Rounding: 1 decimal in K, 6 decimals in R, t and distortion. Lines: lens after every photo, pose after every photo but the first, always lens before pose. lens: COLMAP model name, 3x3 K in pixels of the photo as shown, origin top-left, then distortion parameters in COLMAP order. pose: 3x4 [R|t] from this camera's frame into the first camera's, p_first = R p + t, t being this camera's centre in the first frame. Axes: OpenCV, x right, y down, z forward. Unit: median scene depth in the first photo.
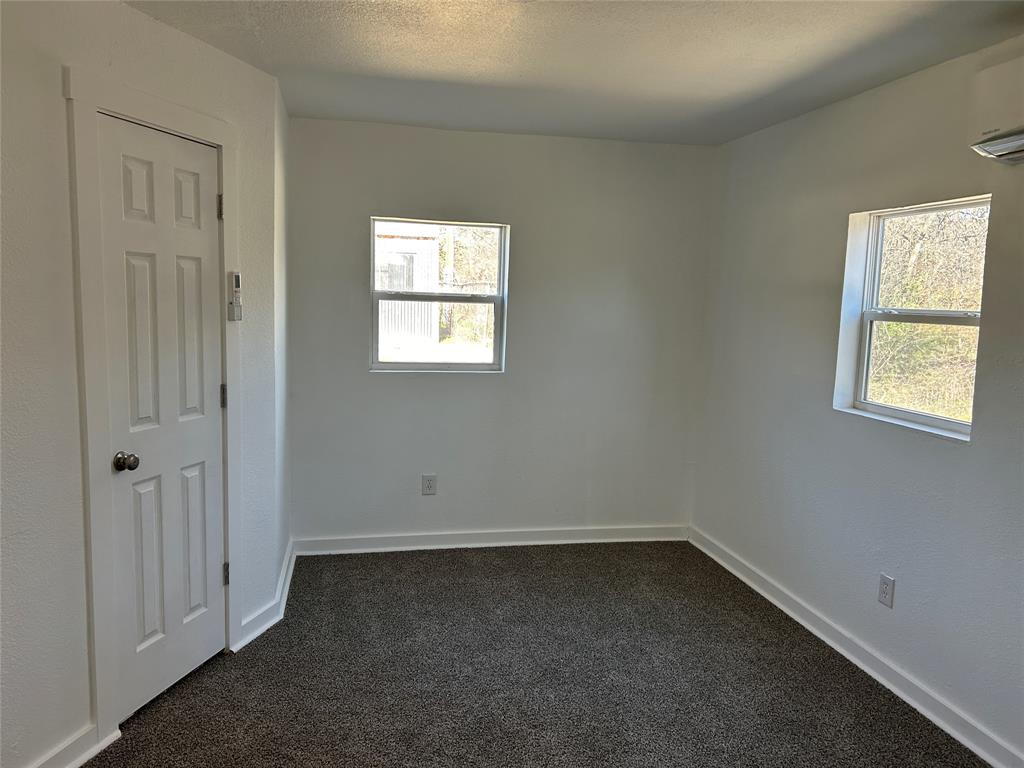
lens RADIAL K [[774.3, 0, 514.6], [0, 774.3, 385.1], [0, 0, 1]] dist [0.077884, -0.087713]
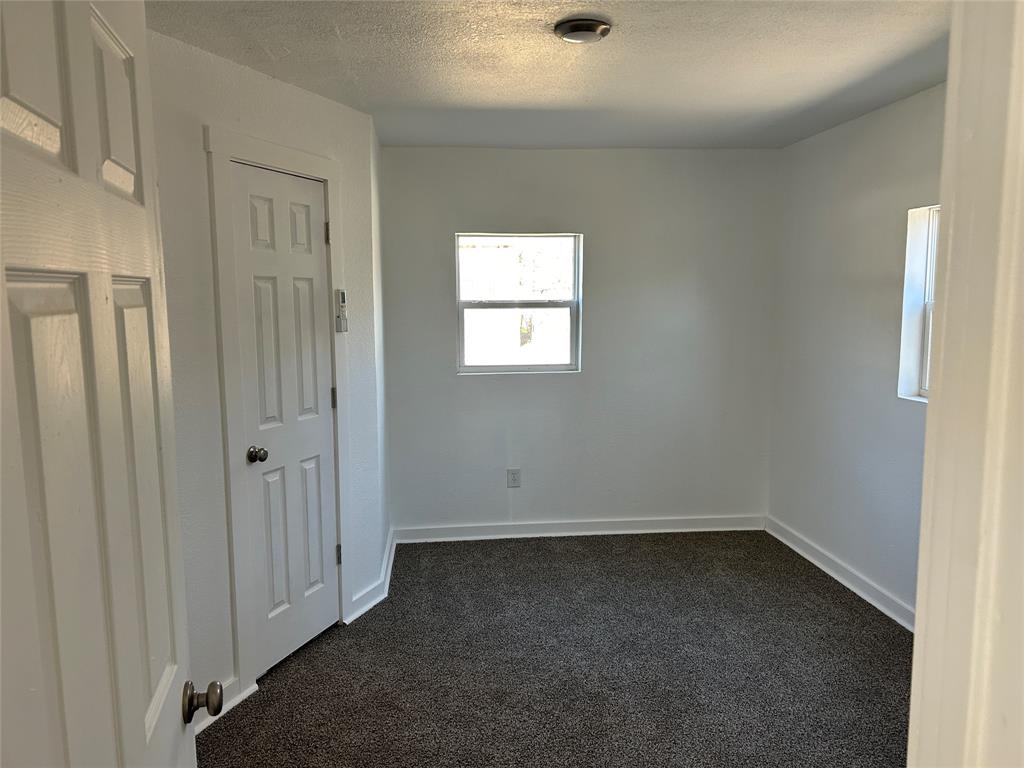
lens RADIAL K [[774.3, 0, 514.6], [0, 774.3, 385.1], [0, 0, 1]] dist [0.077884, -0.087713]
pose [[0.993867, -0.025473, -0.107607, 0.014279], [0.024925, 0.999669, -0.006434, 0.009080], [0.107735, 0.003713, 0.994173, -0.103436]]
